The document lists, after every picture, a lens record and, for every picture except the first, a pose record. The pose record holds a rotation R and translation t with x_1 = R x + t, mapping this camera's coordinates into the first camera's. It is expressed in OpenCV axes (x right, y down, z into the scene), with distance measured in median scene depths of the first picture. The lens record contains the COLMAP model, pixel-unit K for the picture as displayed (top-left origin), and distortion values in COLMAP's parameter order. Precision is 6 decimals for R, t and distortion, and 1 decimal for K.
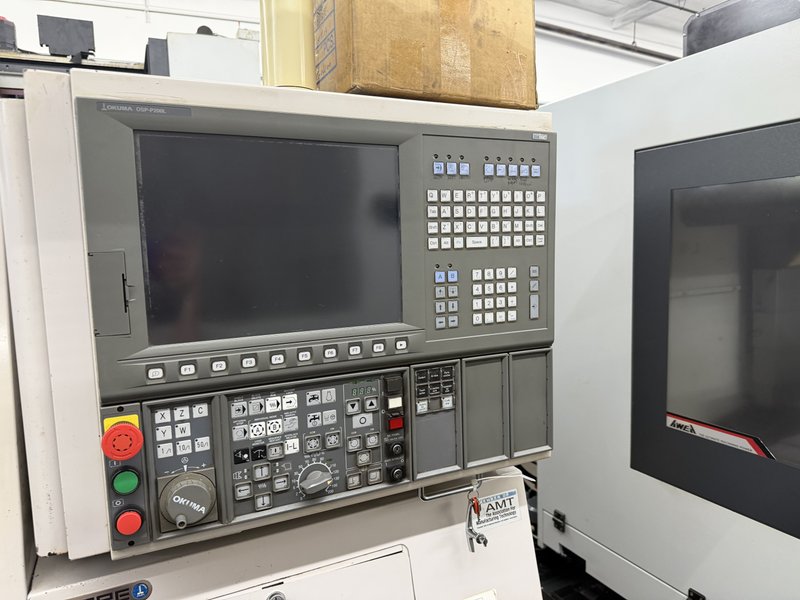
lens RADIAL K [[559.0, 0, 395.9], [0, 559.0, 293.7], [0, 0, 1]] dist [0.083377, -0.136896]
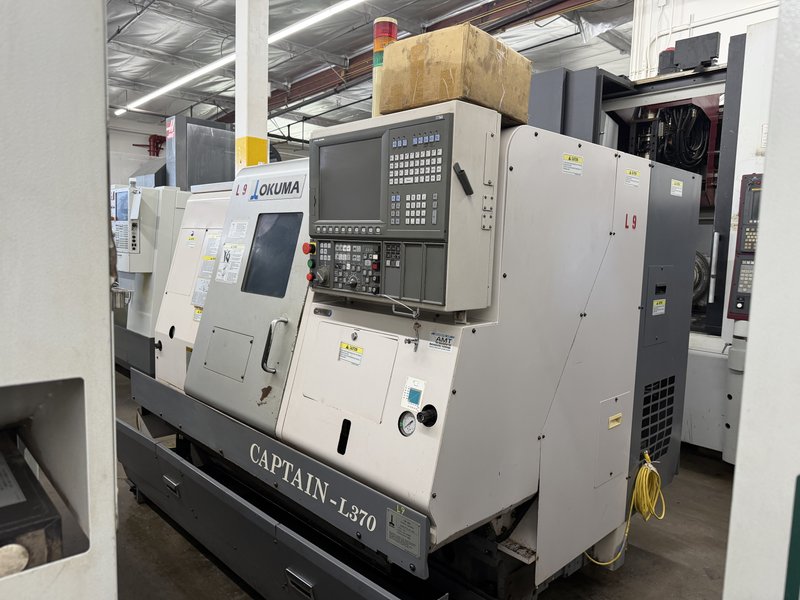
lens RADIAL K [[559.0, 0, 395.9], [0, 559.0, 293.7], [0, 0, 1]] dist [0.083377, -0.136896]
pose [[0.282117, 0.124492, -0.951268, 2.011930], [-0.132875, 0.987059, 0.089769, 0.124851], [0.950134, 0.101074, 0.295008, 0.433121]]
